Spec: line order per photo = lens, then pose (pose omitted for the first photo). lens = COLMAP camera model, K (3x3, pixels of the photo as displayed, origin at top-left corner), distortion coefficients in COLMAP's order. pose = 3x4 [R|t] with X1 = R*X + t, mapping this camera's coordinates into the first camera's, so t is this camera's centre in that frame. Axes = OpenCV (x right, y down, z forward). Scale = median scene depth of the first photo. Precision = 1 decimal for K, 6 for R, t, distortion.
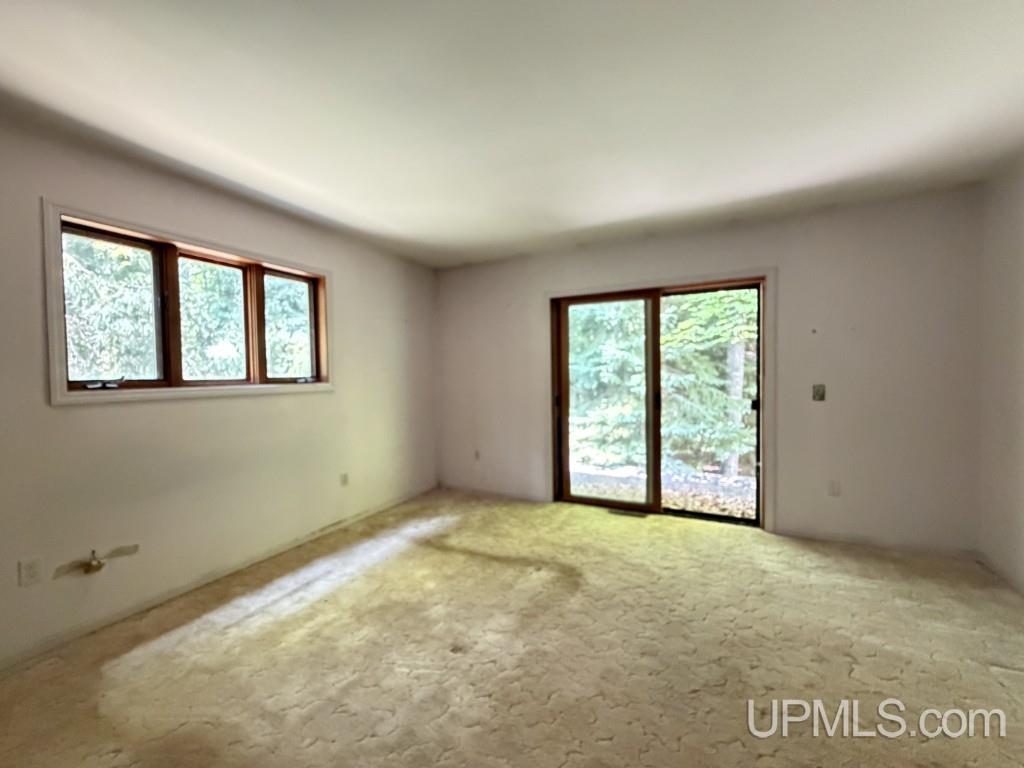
lens RADIAL K [[409.7, 0, 506.7], [0, 409.7, 385.3], [0, 0, 1]] dist [0.001434, -0.000249]
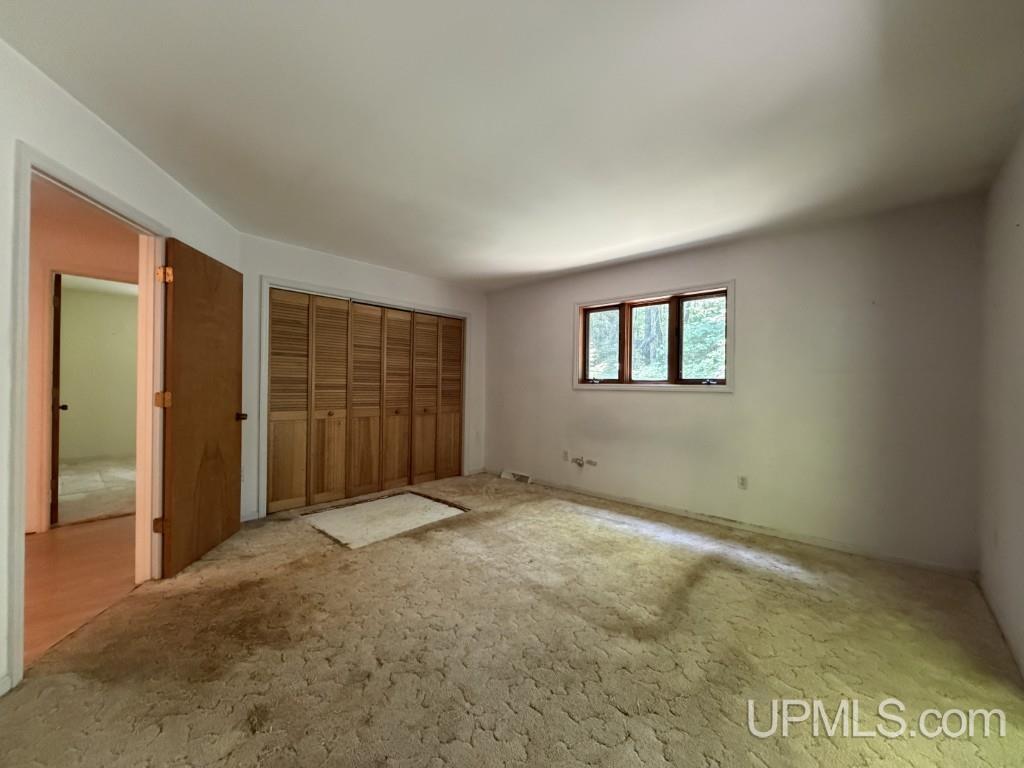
lens RADIAL K [[409.7, 0, 509.7], [0, 409.7, 384.7], [0, 0, 1]] dist [0.001434, -0.000249]
pose [[-0.260319, 0.014798, -0.965409, 0.802765], [-0.032891, 0.999166, 0.024184, -0.015259], [0.964962, 0.038049, -0.259615, 0.787567]]
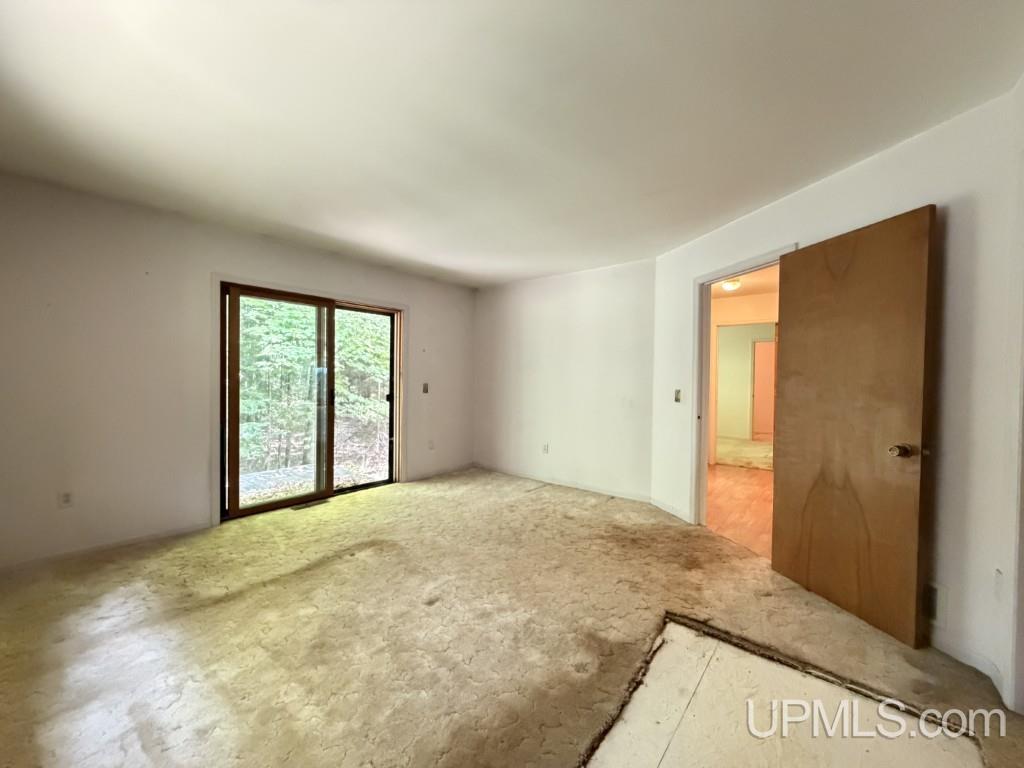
lens RADIAL K [[409.7, 0, 507.3], [0, 409.7, 380.3], [0, 0, 1]] dist [0.001434, -0.000249]
pose [[0.218089, 0.010742, 0.975870, -0.757310], [0.007033, 0.999896, -0.012578, 0.008539], [-0.975903, 0.009606, 0.217991, 0.315489]]
